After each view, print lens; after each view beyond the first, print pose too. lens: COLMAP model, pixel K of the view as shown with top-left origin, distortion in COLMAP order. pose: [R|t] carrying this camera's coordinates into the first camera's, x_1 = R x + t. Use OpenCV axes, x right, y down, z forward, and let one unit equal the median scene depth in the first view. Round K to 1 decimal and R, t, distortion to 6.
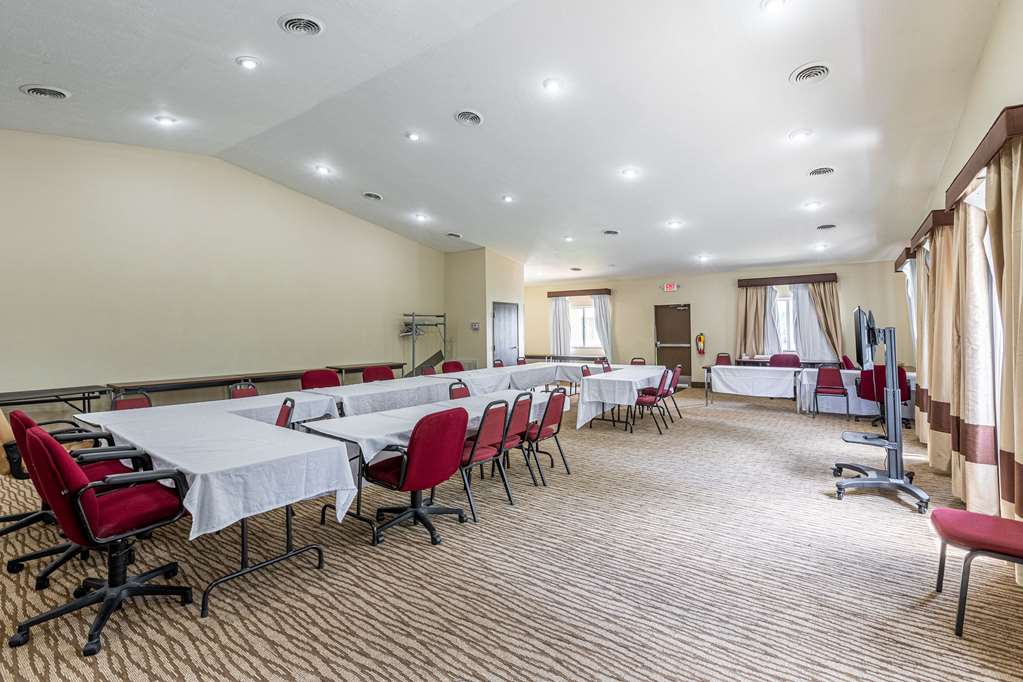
lens RADIAL K [[490.4, 0, 509.5], [0, 490.4, 335.4], [0, 0, 1]] dist [-0.011220, 0.021908]
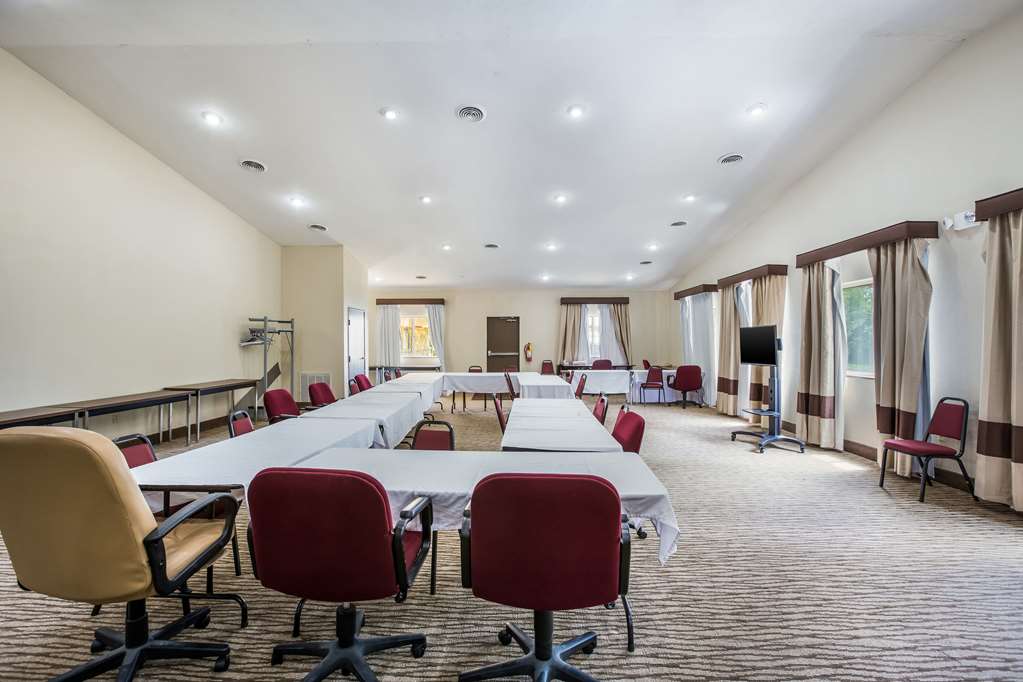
lens RADIAL K [[490.4, 0, 531.3], [0, 490.4, 342.6], [0, 0, 1]] dist [-0.041906, 0.014507]
pose [[0.803025, 0.003986, 0.595932, -0.308357], [0.000689, 0.999971, -0.007618, 0.003906], [-0.595945, 0.006528, 0.802999, 0.093972]]
